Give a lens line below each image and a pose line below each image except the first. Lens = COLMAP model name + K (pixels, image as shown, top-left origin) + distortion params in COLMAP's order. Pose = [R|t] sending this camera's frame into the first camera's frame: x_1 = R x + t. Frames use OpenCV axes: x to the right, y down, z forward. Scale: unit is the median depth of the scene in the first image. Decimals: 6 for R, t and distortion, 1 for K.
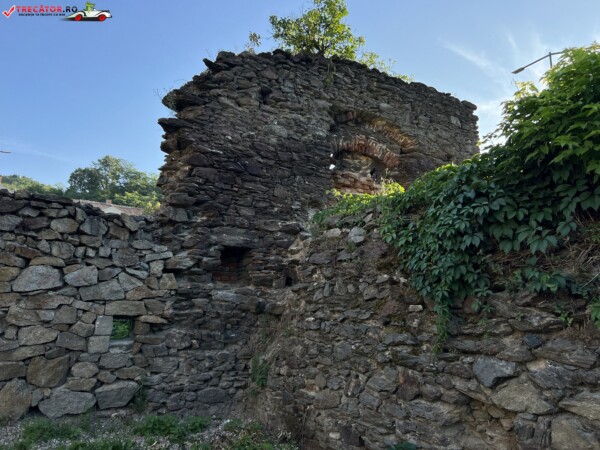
lens RADIAL K [[447.3, 0, 300.0], [0, 447.3, 225.0], [0, 0, 1]] dist [0.031551, -0.038853]
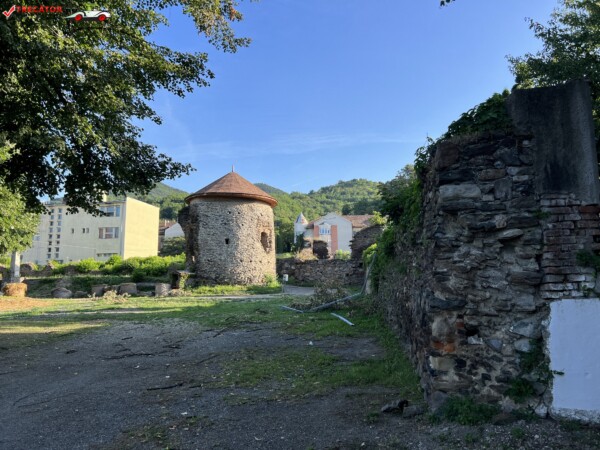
lens RADIAL K [[439.0, 0, 301.5], [0, 439.0, 217.1], [0, 0, 1]] dist [0.007125, -0.059641]
pose [[0.769333, -0.128141, -0.625864, 3.250886], [0.149462, 0.988591, -0.018683, -0.616740], [0.621118, -0.079169, 0.779708, -4.458467]]
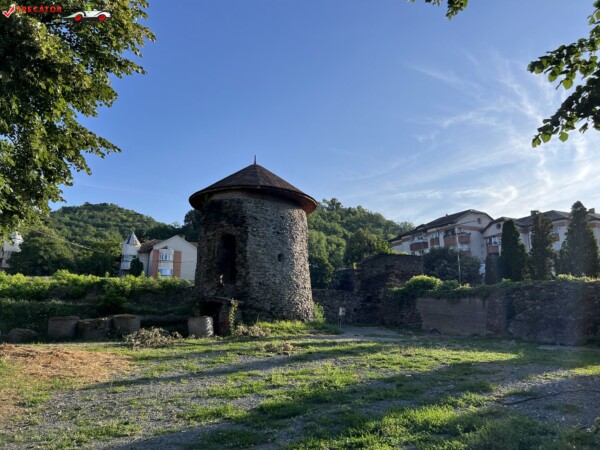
lens RADIAL K [[444.2, 0, 300.5], [0, 444.2, 218.3], [0, 0, 1]] dist [0.059679, -0.065933]
pose [[0.990009, -0.048877, -0.132263, -0.212116], [0.043940, 0.998233, -0.039997, -0.741855], [0.133985, 0.033785, 0.990407, -4.682181]]
